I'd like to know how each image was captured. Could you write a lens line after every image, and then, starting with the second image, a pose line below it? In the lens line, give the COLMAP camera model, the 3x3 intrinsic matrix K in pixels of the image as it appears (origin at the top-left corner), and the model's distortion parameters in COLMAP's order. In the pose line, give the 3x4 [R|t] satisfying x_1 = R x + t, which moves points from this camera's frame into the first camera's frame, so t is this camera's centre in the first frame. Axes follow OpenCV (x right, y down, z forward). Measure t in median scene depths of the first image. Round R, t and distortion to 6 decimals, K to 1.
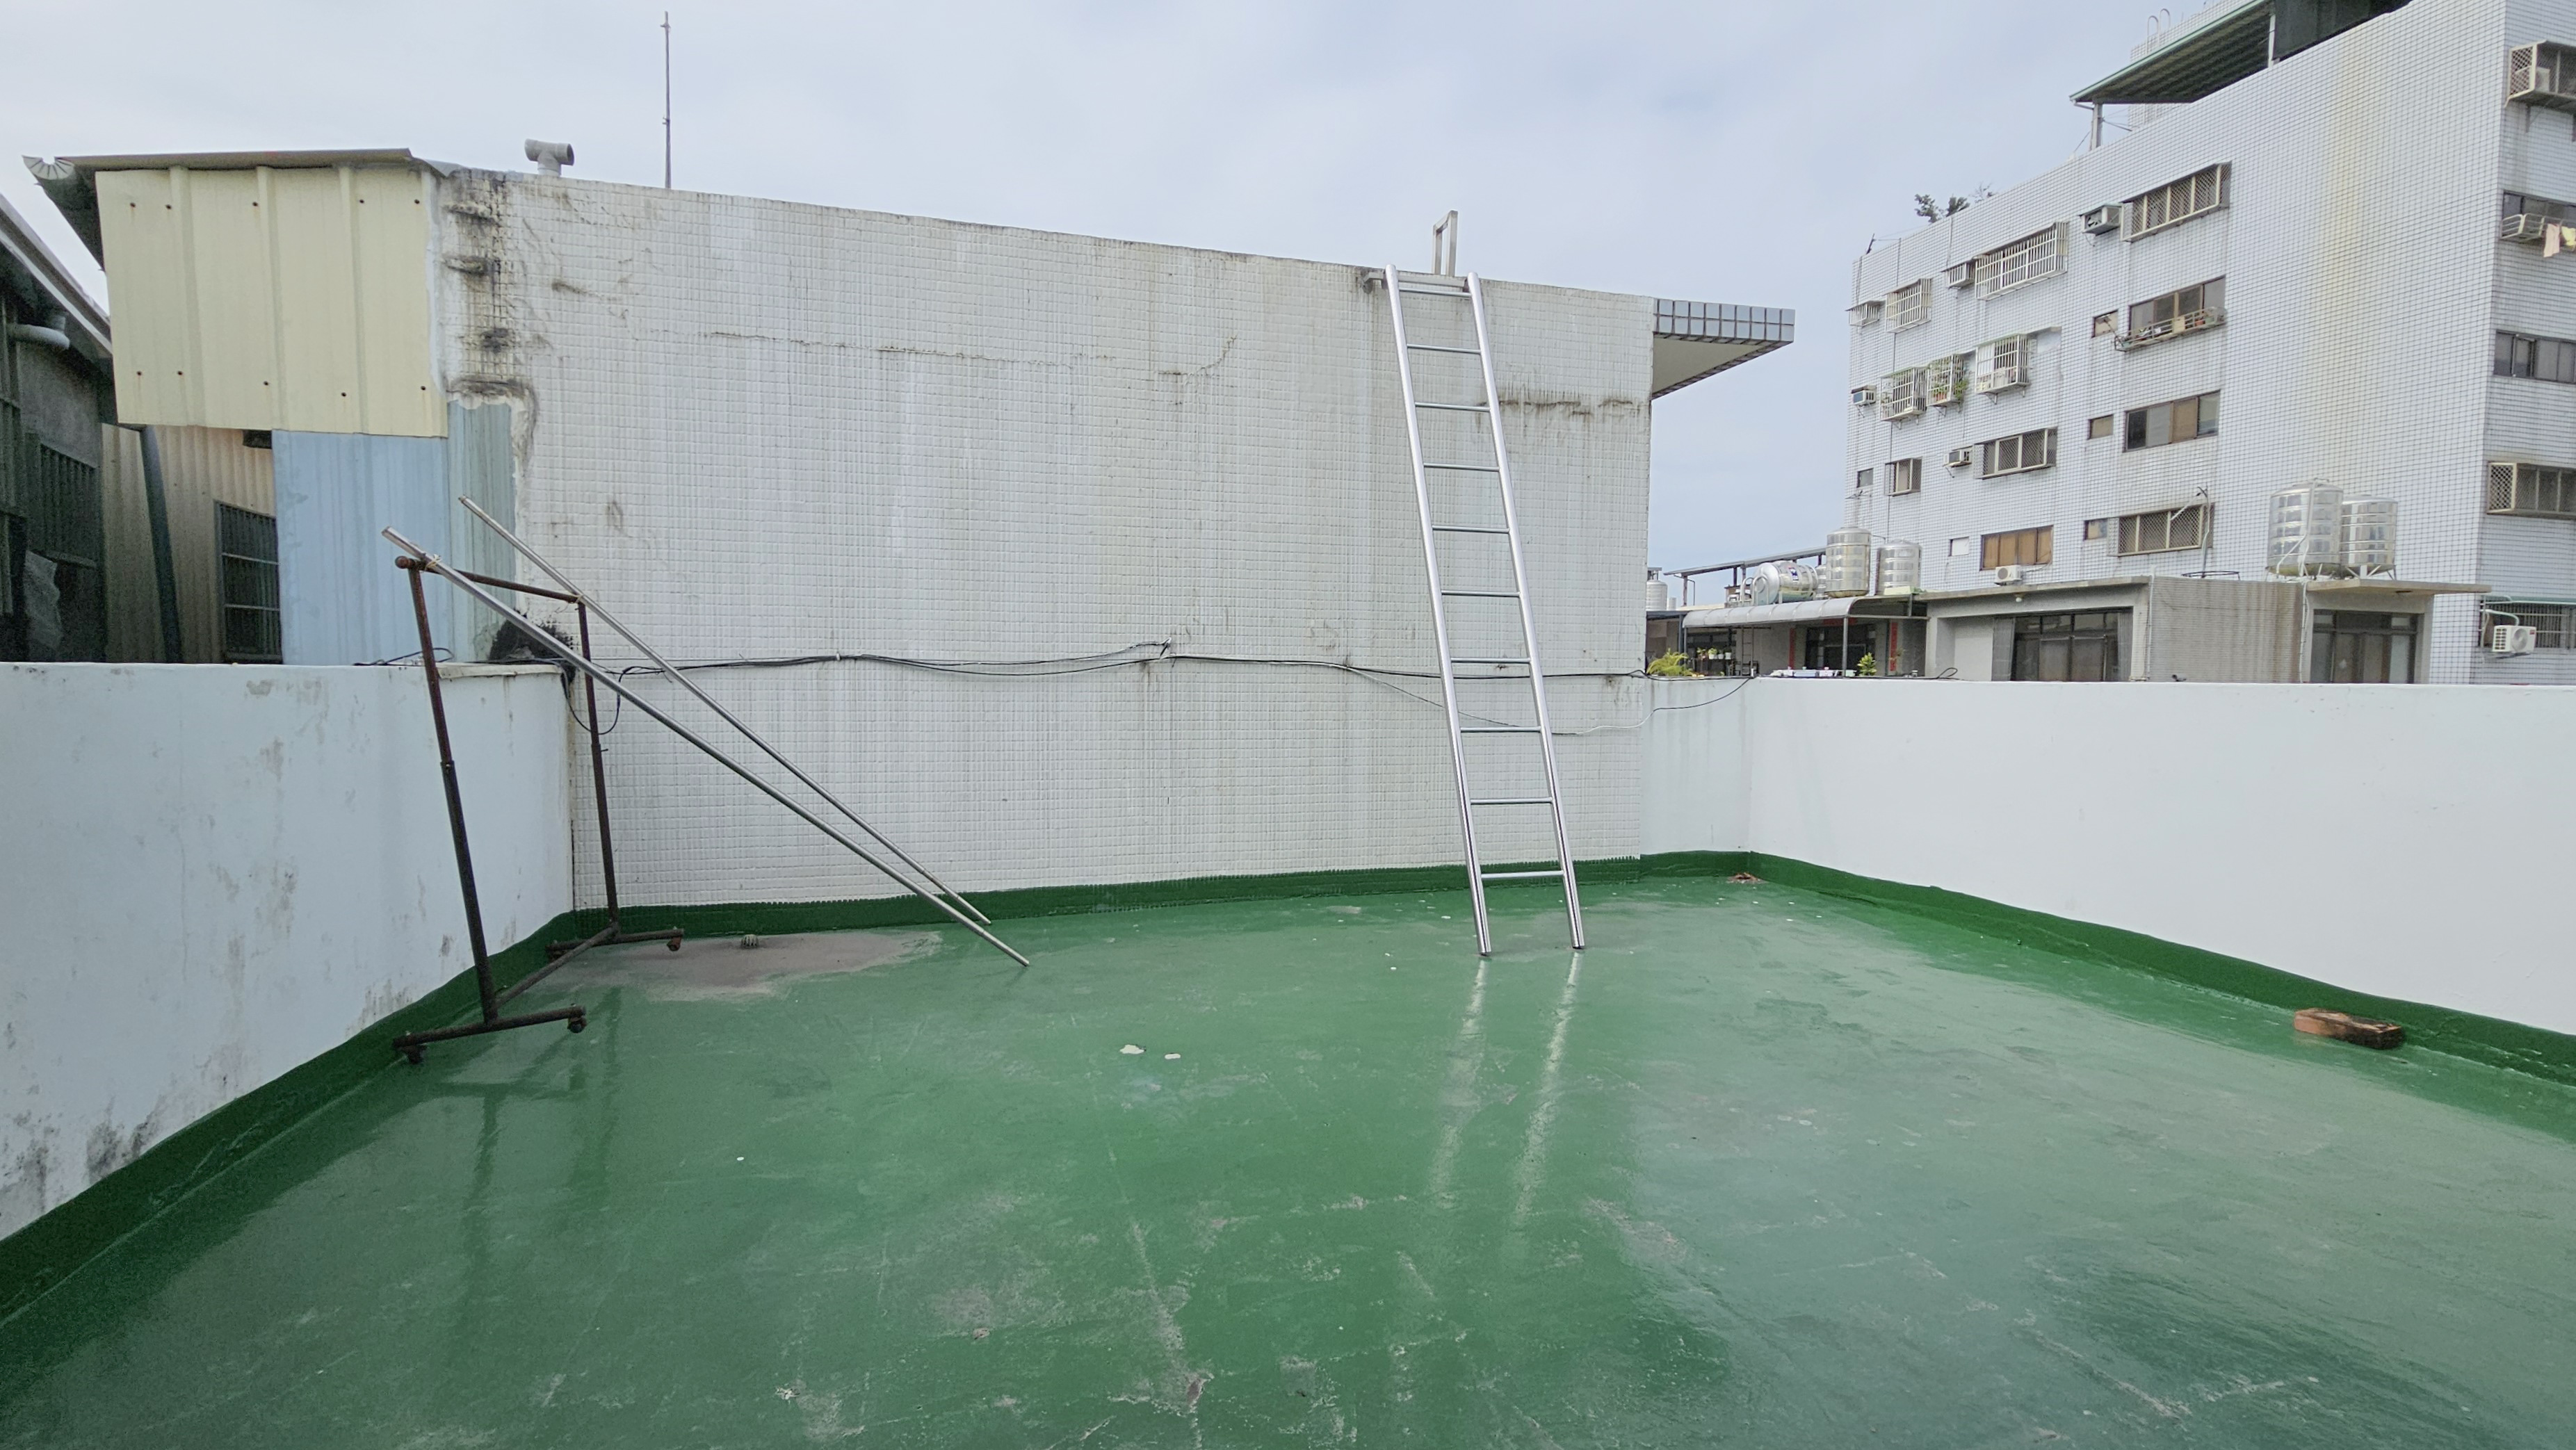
lens RADIAL K [[1091.3, 0, 1288.0], [0, 1091.3, 725.0], [0, 0, 1]] dist [-0.002292, -0.001136]
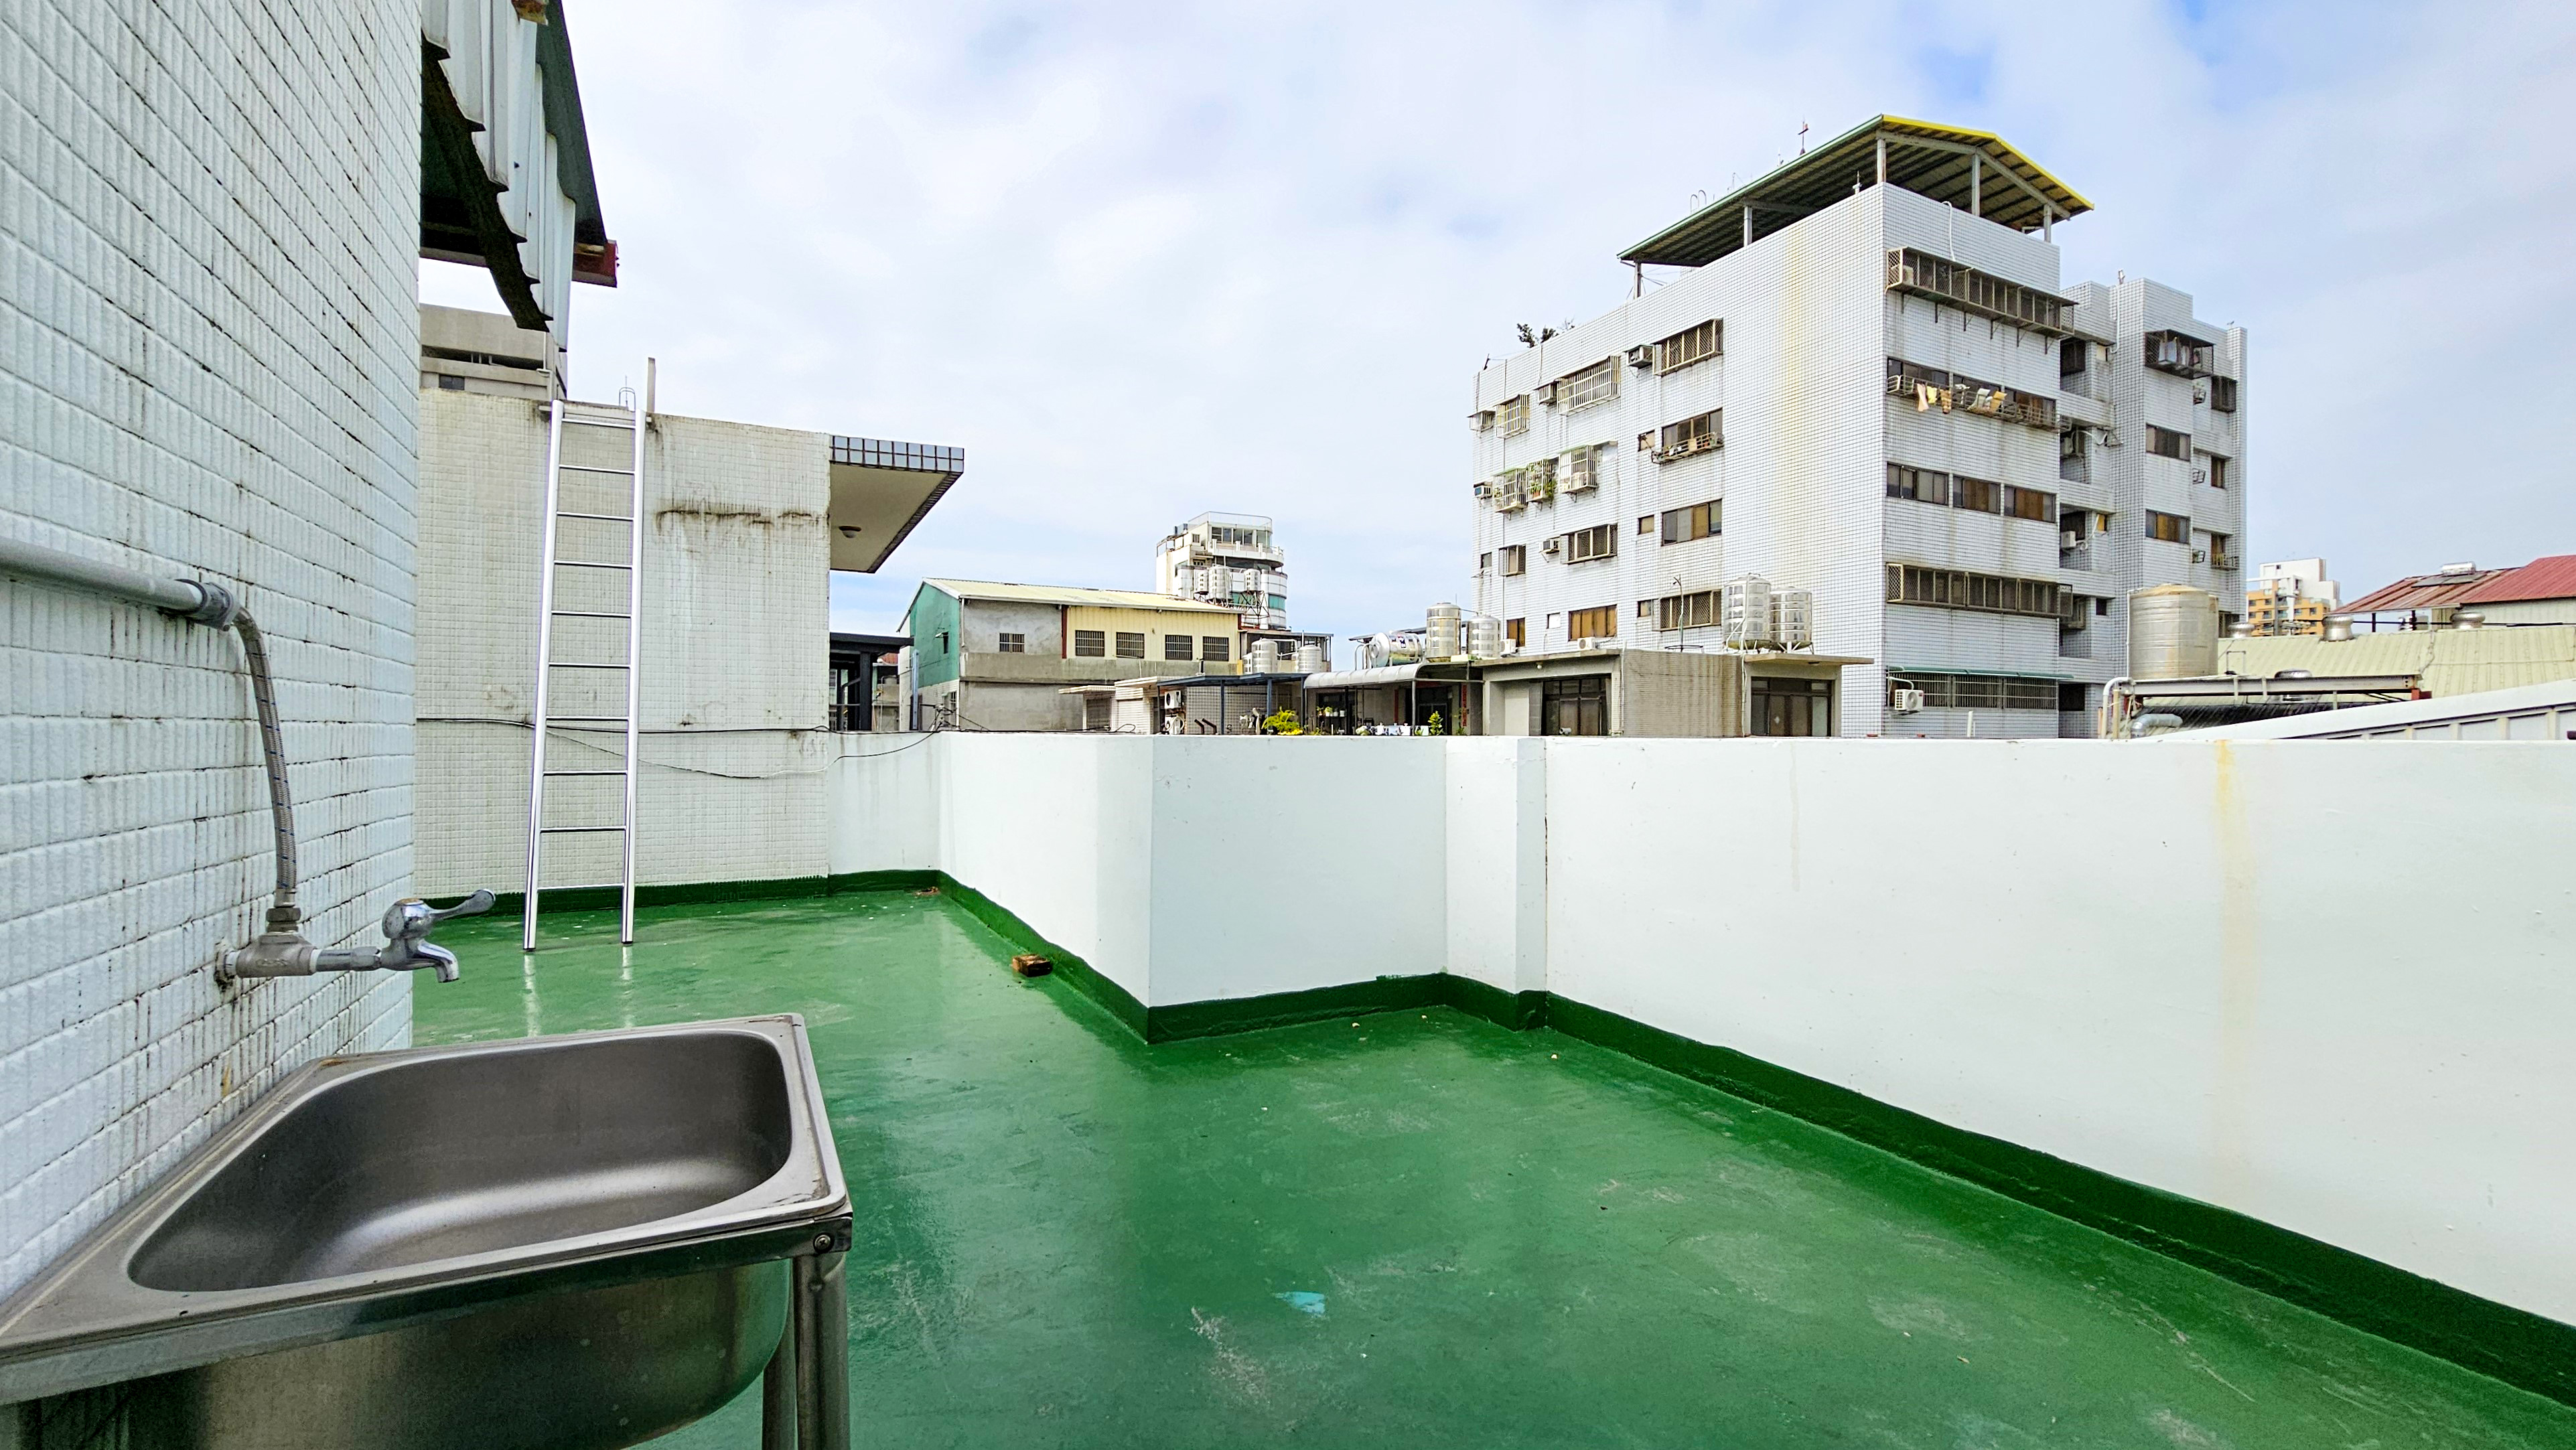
lens RADIAL K [[1054.3, 0, 1285.8], [0, 1054.3, 731.0], [0, 0, 1]] dist [0.000245, 0.000124]
pose [[0.980452, -0.003347, 0.196728, 0.138581], [0.012406, 0.998918, -0.044831, 0.003753], [-0.196365, 0.046395, 0.979433, -0.066725]]
